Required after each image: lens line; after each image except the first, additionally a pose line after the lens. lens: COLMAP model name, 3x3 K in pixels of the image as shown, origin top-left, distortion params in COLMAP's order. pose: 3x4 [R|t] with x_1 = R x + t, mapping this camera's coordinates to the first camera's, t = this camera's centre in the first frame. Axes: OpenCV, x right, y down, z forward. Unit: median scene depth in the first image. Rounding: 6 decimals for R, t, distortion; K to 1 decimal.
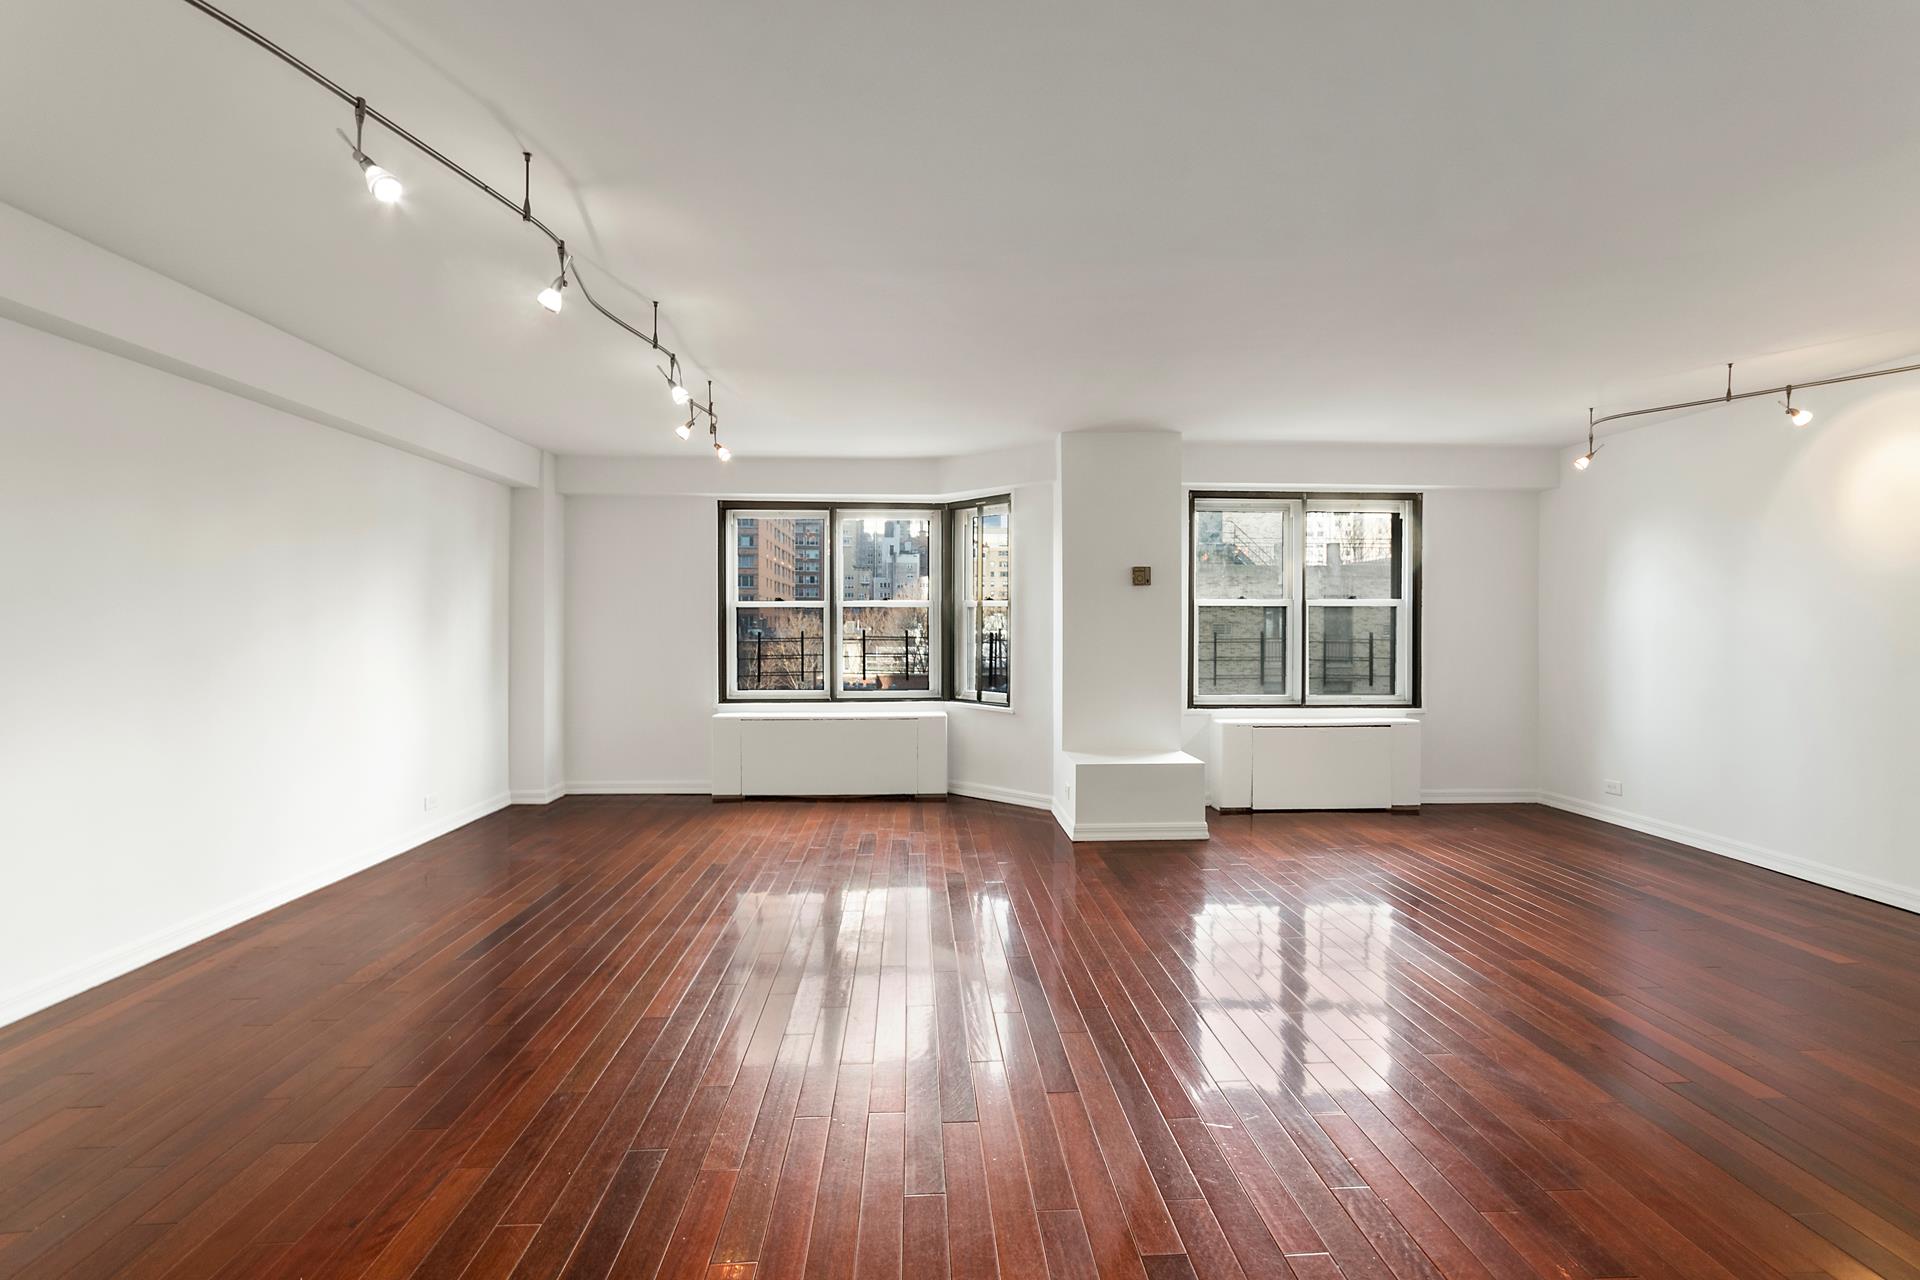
lens RADIAL K [[847.3, 0, 965.7], [0, 847.3, 629.9], [0, 0, 1]] dist [-0.000052, 0.000388]
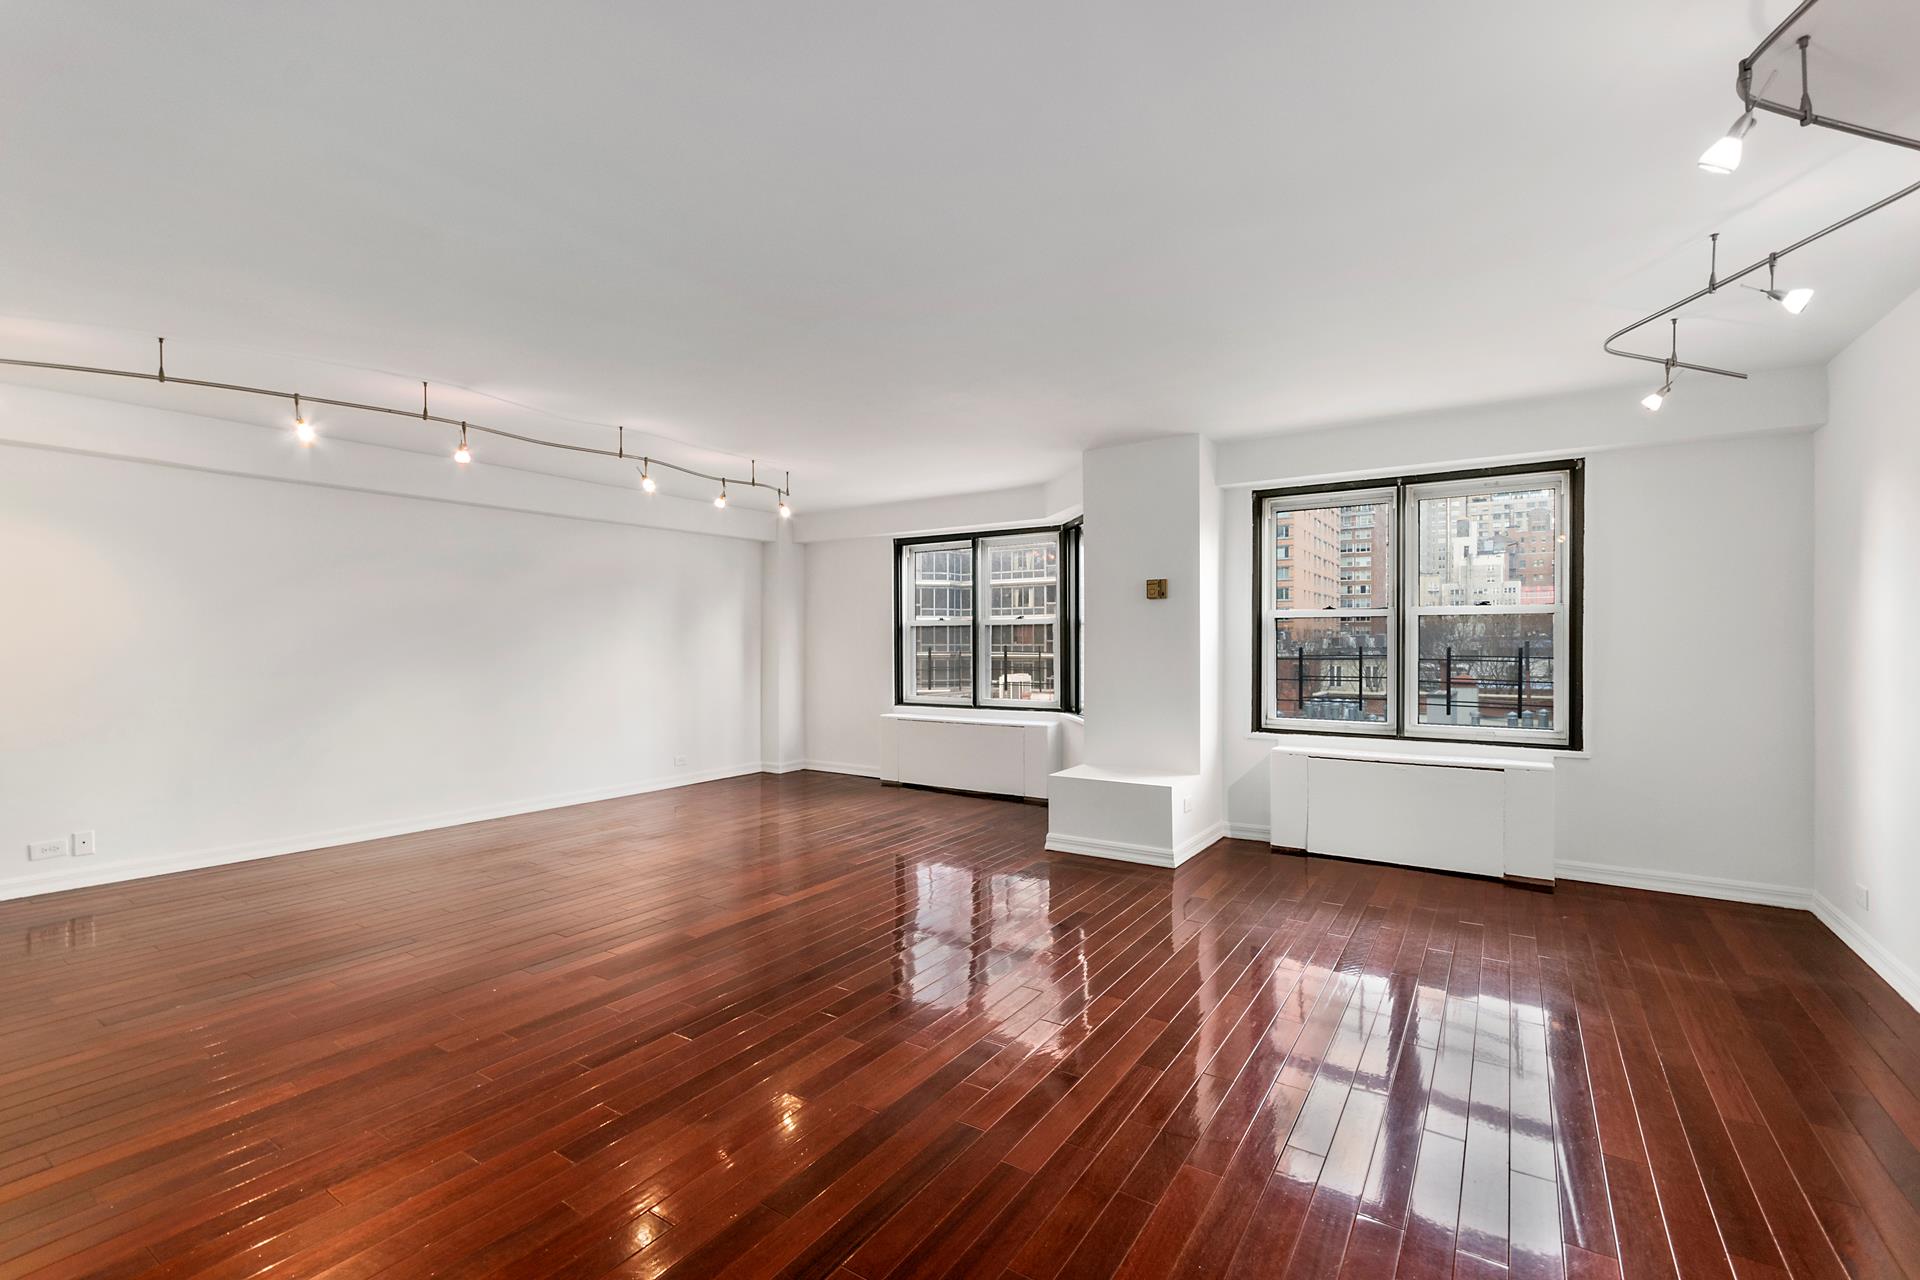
lens RADIAL K [[847.3, 0, 946.2], [0, 847.3, 648.8], [0, 0, 1]] dist [-0.000052, 0.000388]
pose [[0.795511, 0.001925, -0.605936, 0.532023], [0.001048, 0.999989, 0.004553, -0.000134], [0.605938, -0.004257, 0.795500, 0.080875]]
